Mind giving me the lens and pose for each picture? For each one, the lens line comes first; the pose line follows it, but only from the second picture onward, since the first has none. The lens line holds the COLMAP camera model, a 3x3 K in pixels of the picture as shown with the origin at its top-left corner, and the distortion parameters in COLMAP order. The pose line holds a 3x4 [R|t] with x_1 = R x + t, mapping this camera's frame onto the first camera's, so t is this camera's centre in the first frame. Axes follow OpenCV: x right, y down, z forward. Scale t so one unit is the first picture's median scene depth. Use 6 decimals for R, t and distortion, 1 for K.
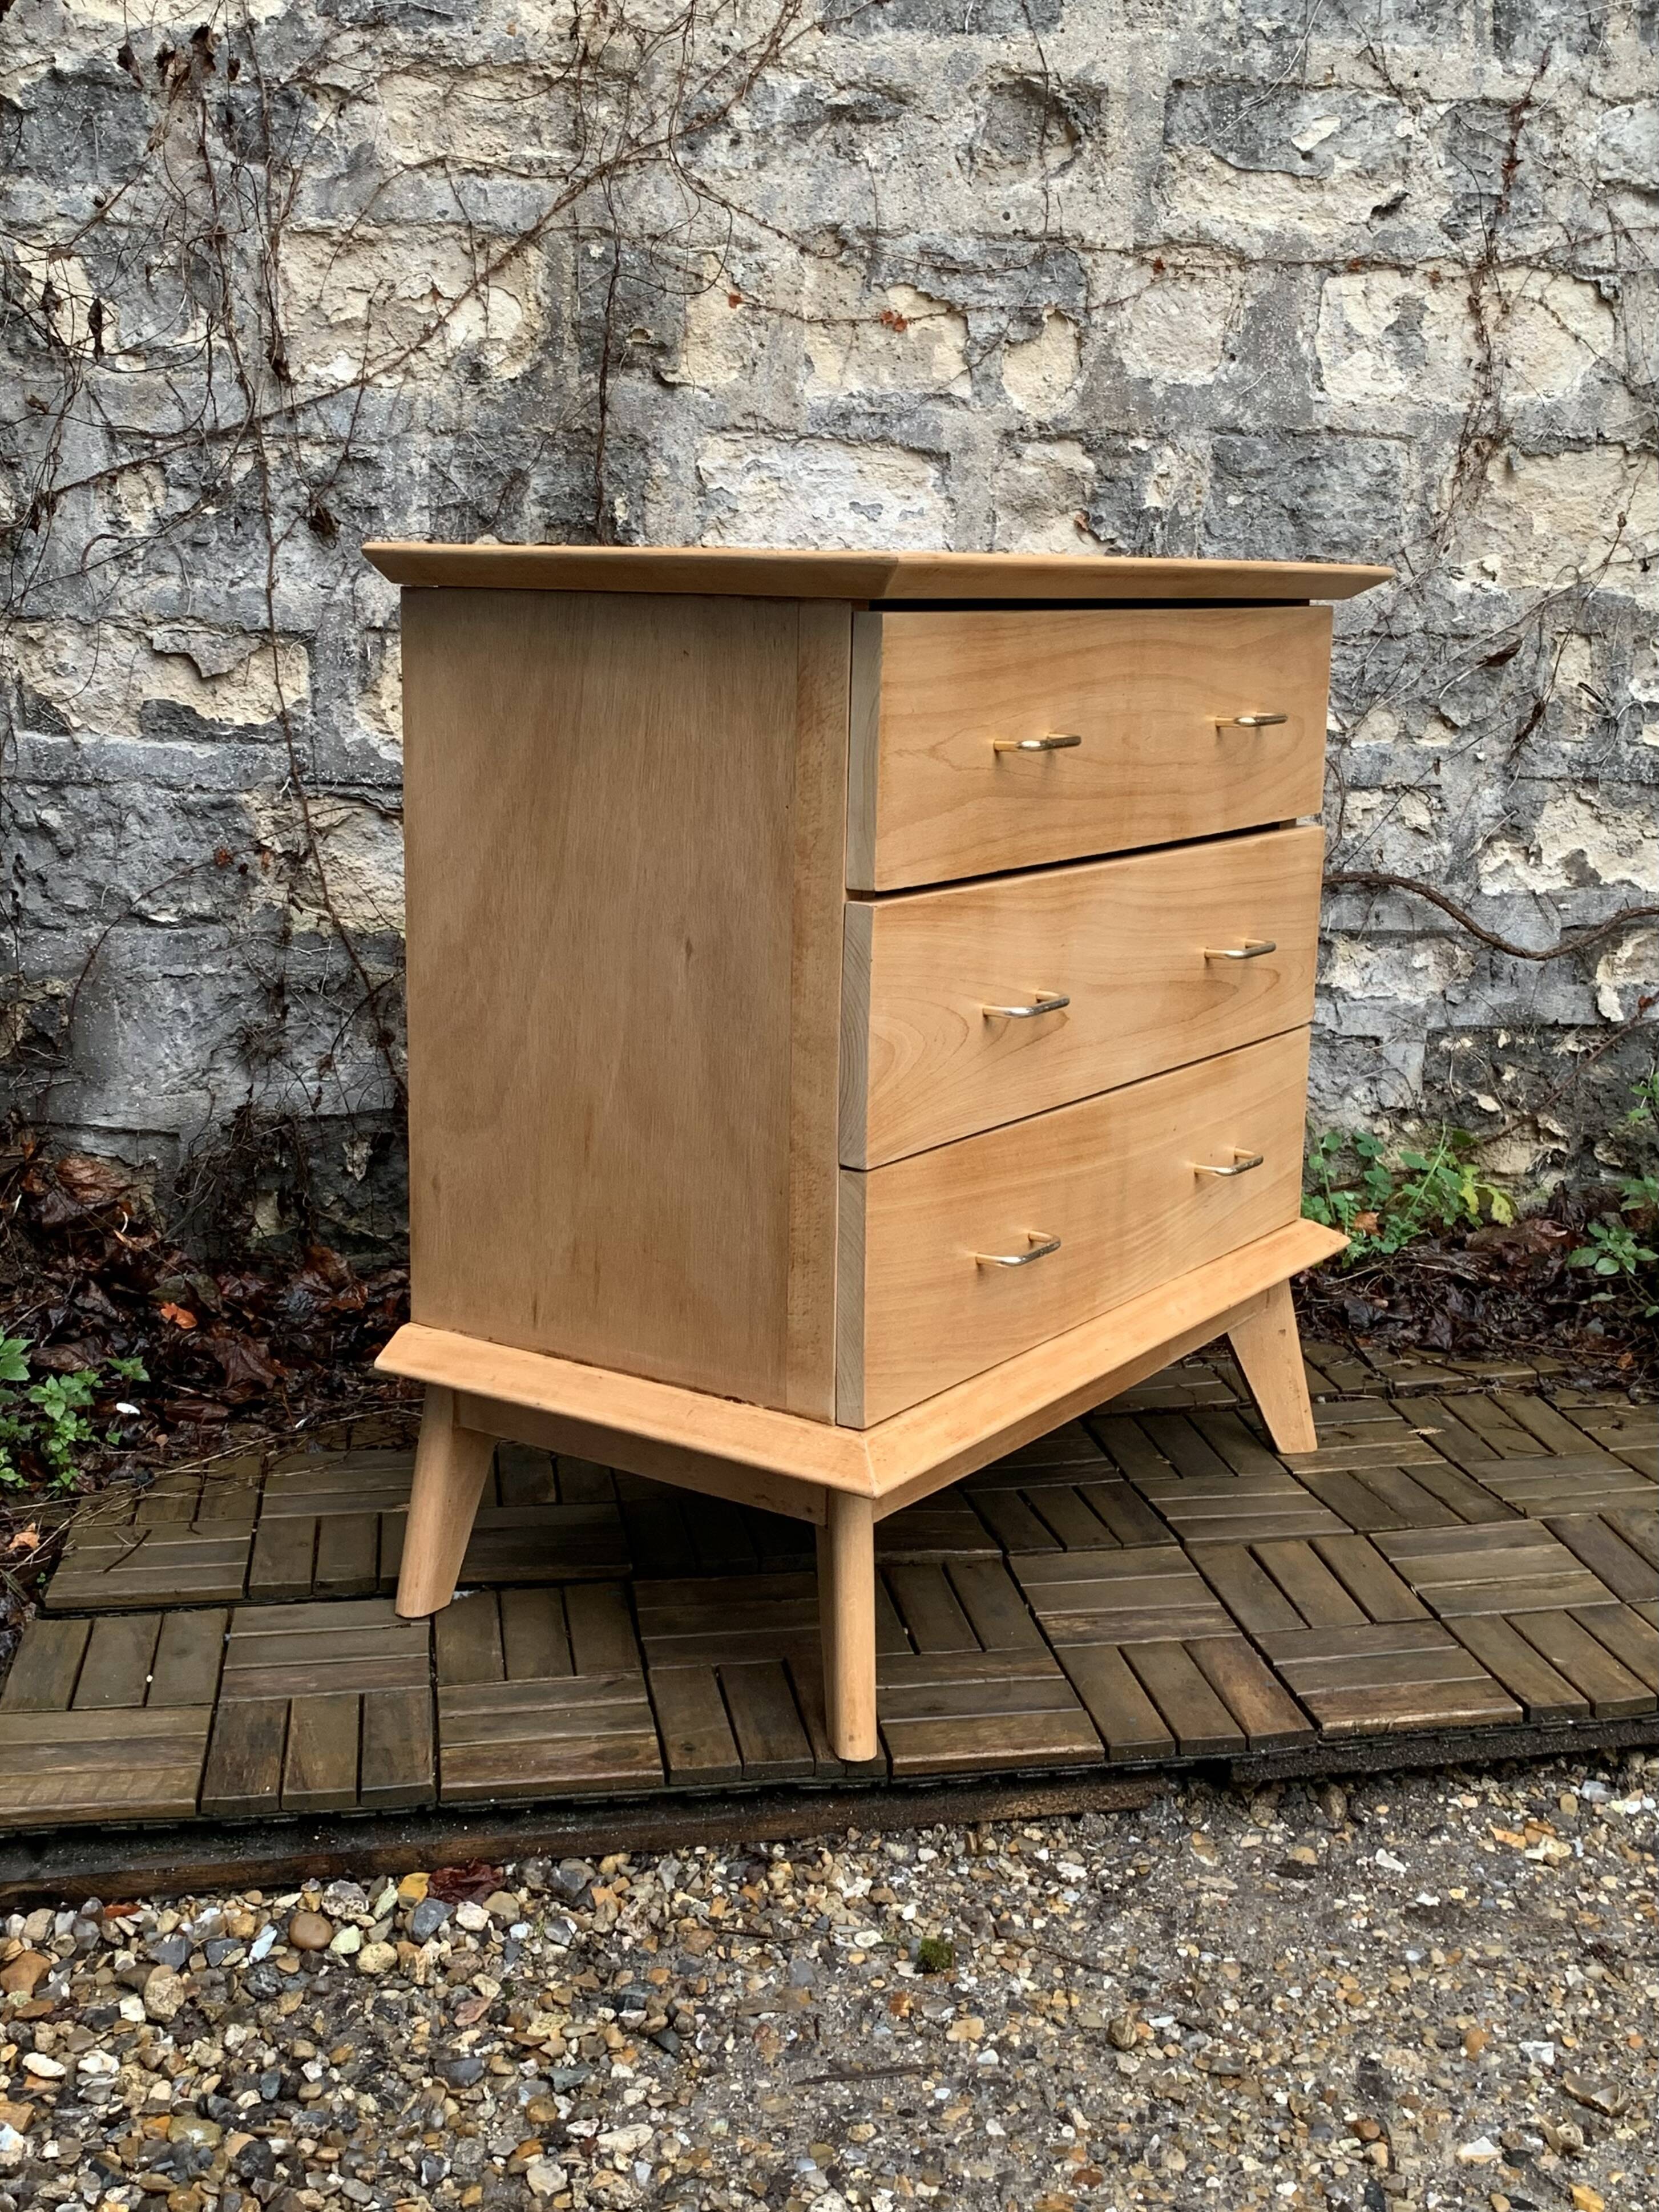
lens RADIAL K [[2410.6, 0, 820.2], [0, 2410.6, 1107.9], [0, 0, 1]] dist [0.090060, -0.184414]
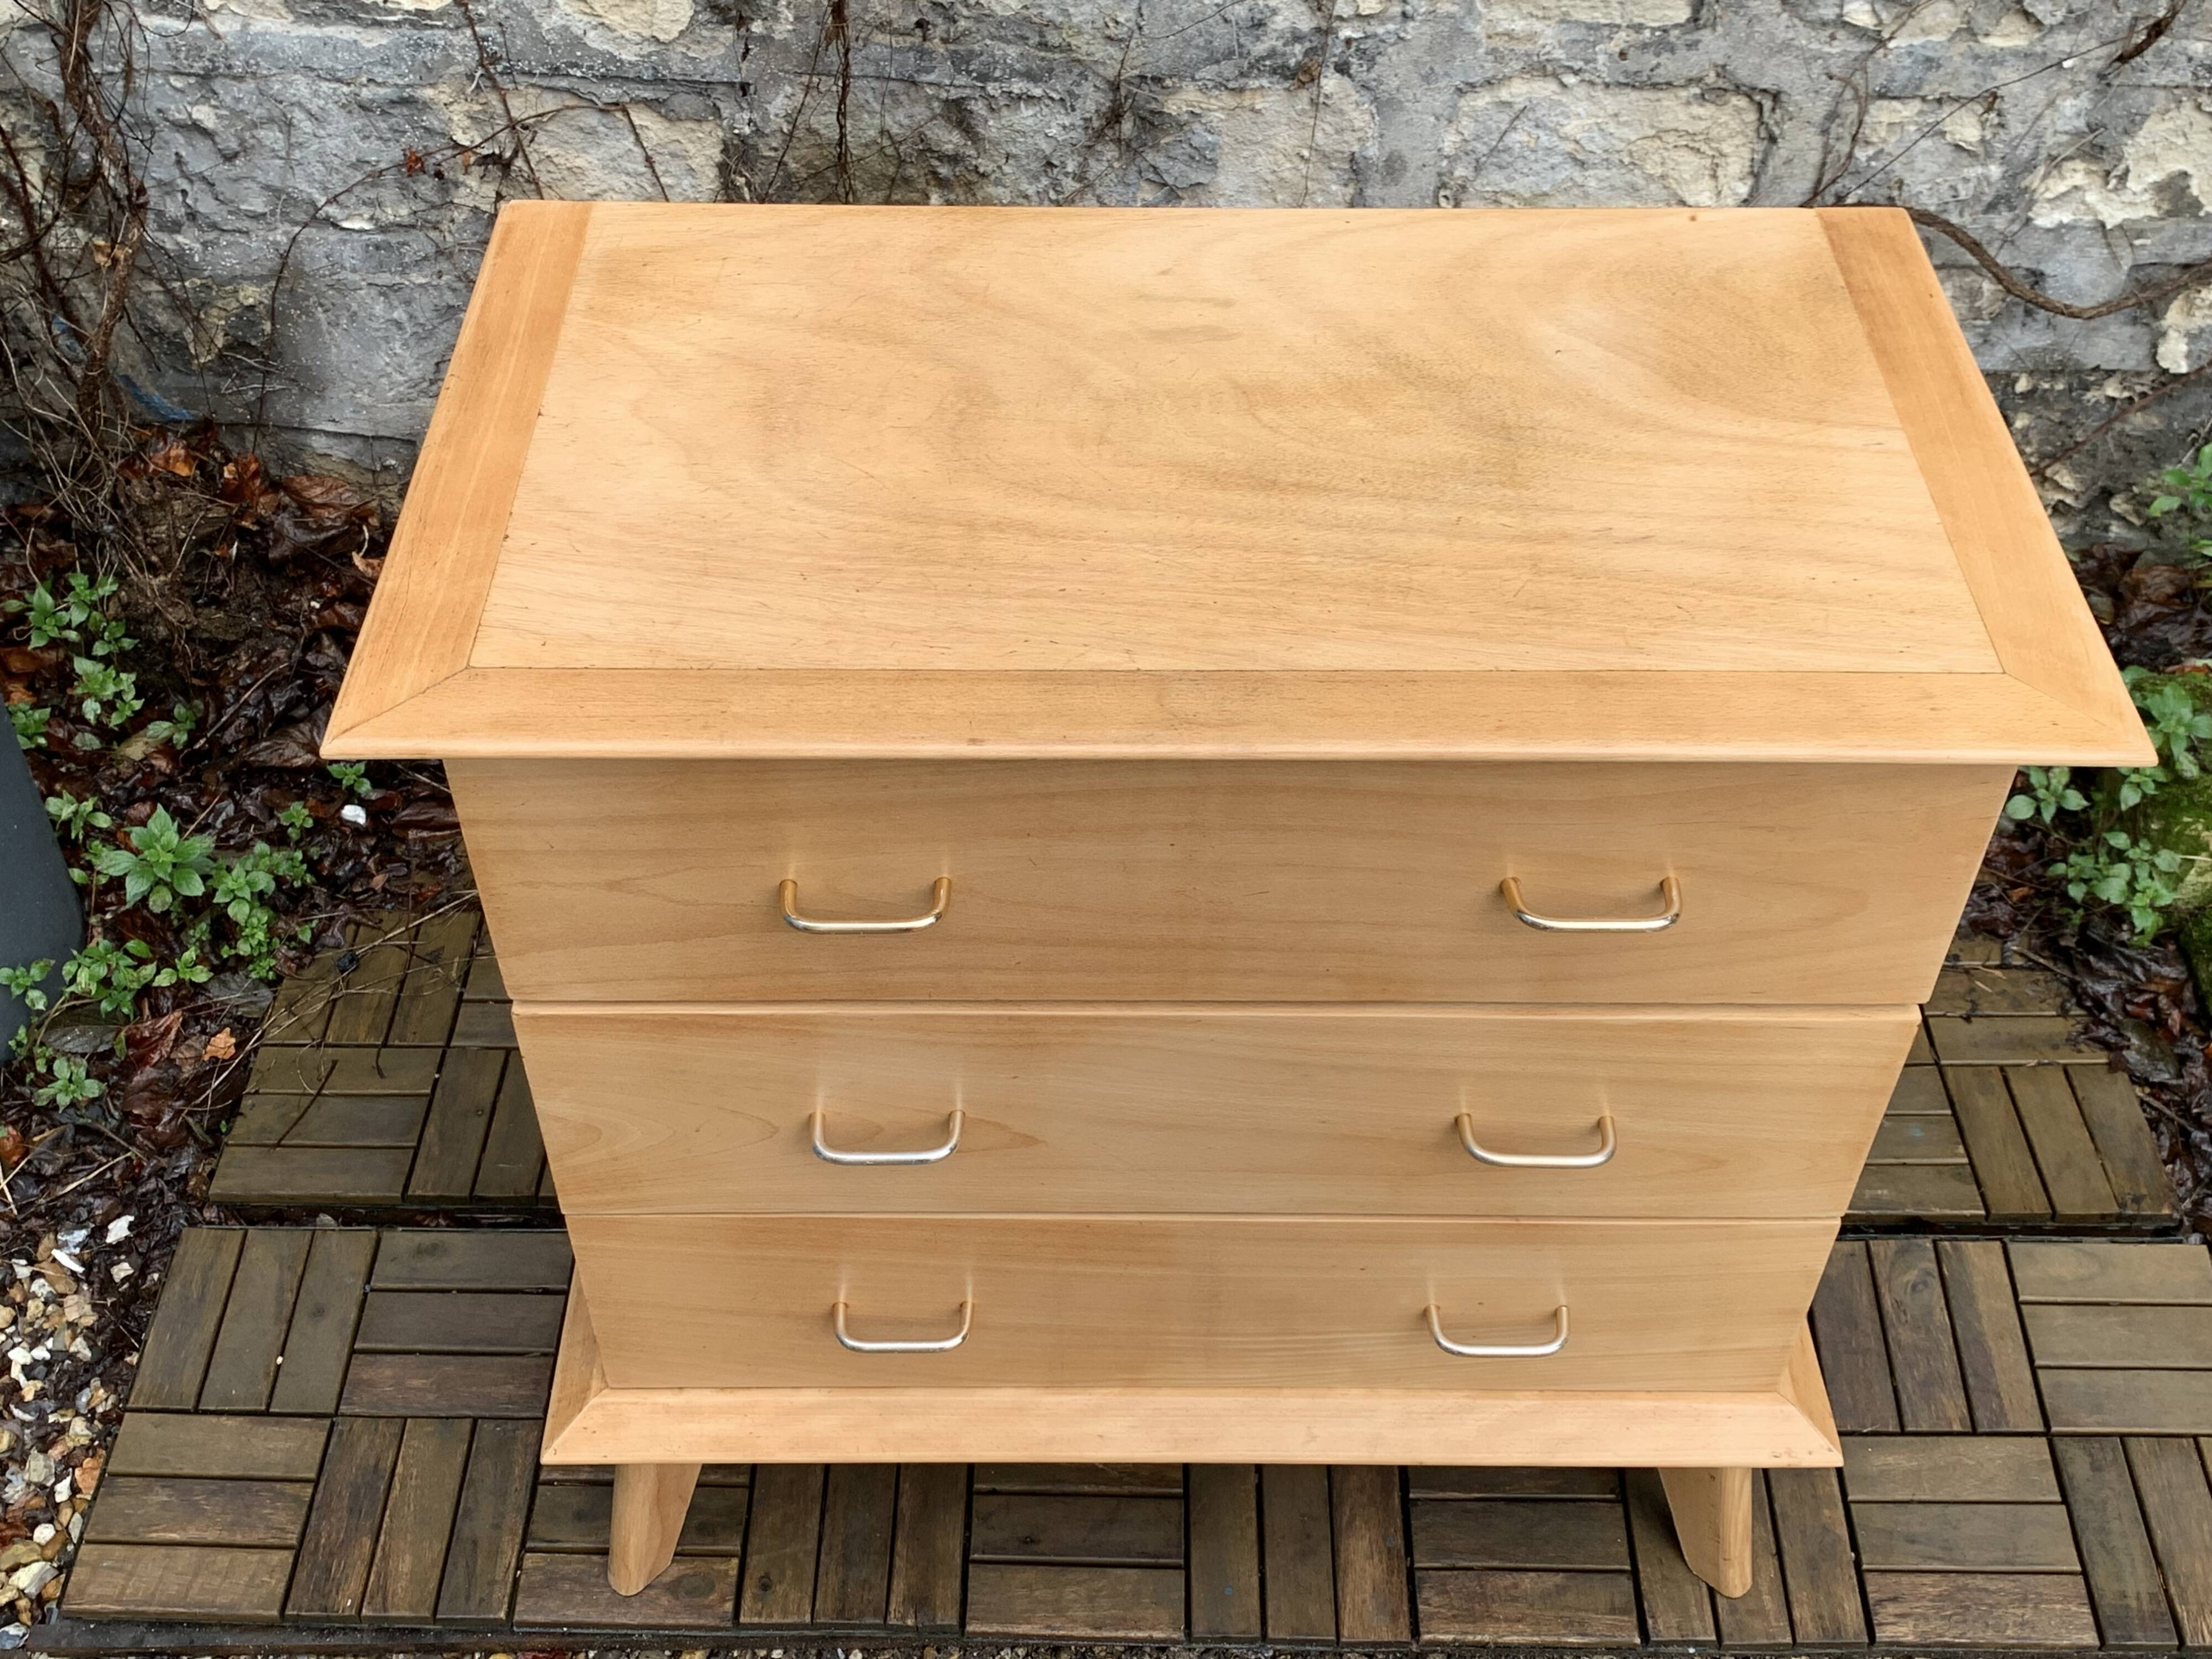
lens RADIAL K [[2319.9, 0, 1083.3], [0, 2319.9, 822.0], [0, 0, 1]] dist [0.093118, -0.228031]
pose [[0.984022, 0.122761, -0.128956, 0.107236], [-0.034048, 0.840670, 0.540476, -0.351898], [0.174759, -0.527450, 0.831418, 0.260695]]
